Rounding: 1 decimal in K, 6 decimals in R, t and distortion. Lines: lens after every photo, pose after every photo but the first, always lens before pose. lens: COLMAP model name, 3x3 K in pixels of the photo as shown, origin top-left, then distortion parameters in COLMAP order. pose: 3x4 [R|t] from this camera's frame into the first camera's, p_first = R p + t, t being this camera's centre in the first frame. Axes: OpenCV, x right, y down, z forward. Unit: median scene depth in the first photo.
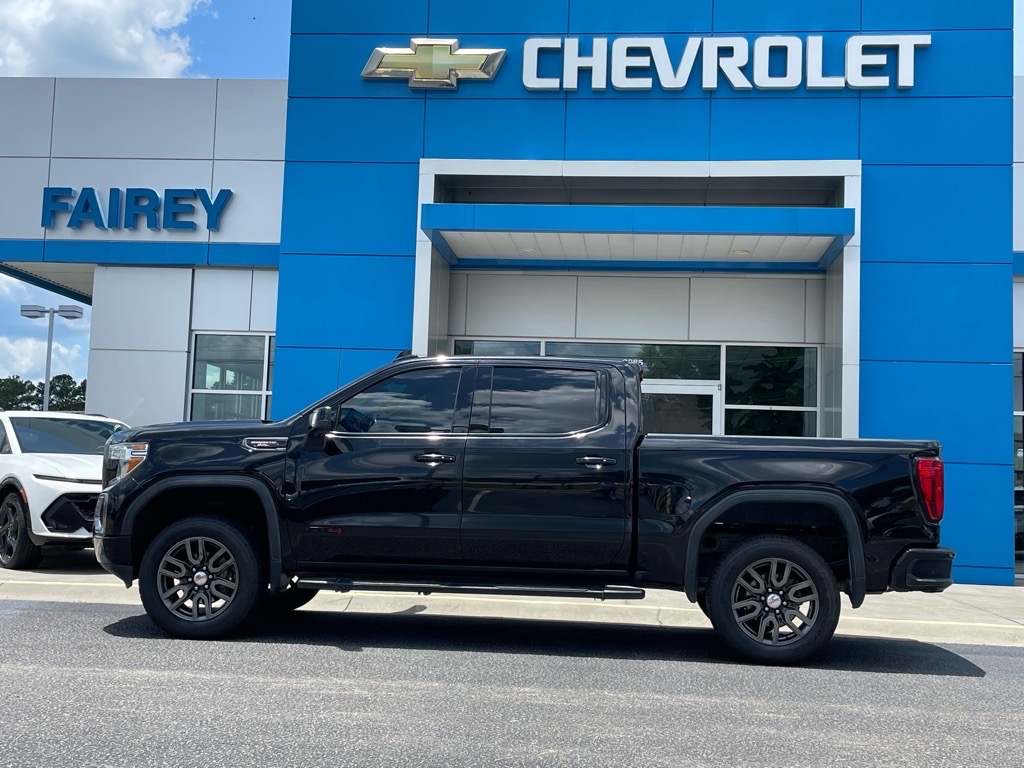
lens RADIAL K [[1238.2, 0, 512.0], [0, 1238.2, 384.0], [0, 0, 1]] dist [0.027890, 0.021298]
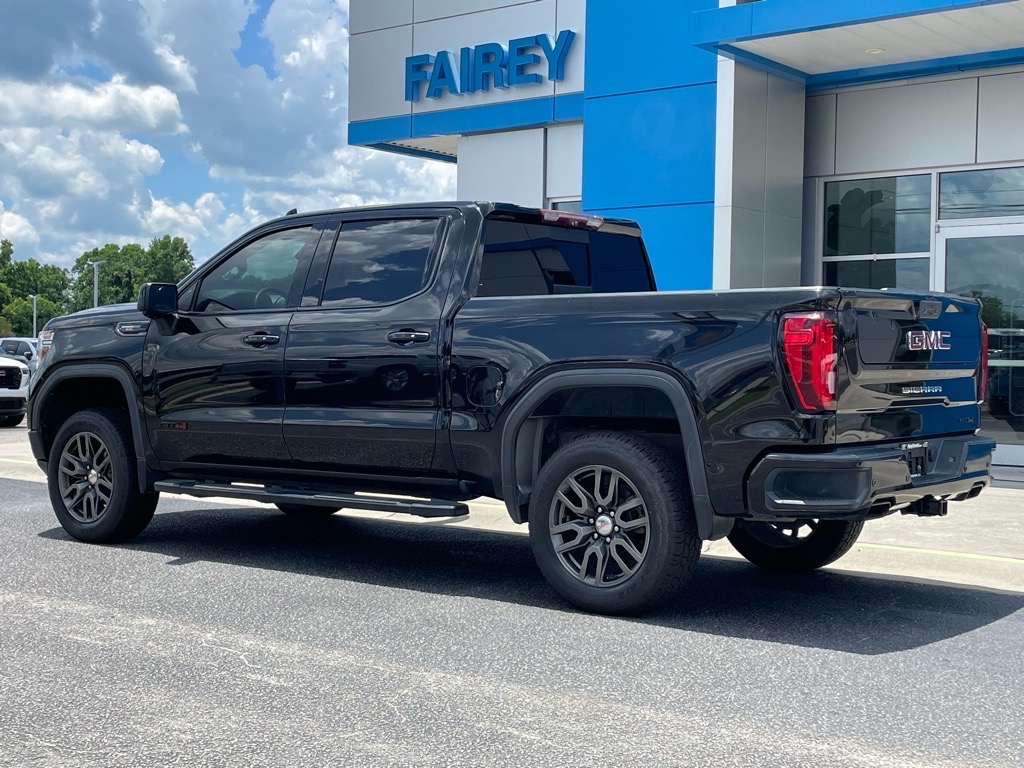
lens RADIAL K [[1411.8, 0, 512.0], [0, 1411.8, 384.0], [0, 0, 1]] dist [0.001383, 0.684257]
pose [[0.845796, -0.013850, -0.533327, 0.573501], [0.061651, 0.995503, 0.071919, 0.032047], [0.529933, -0.093709, 0.842846, 0.287164]]
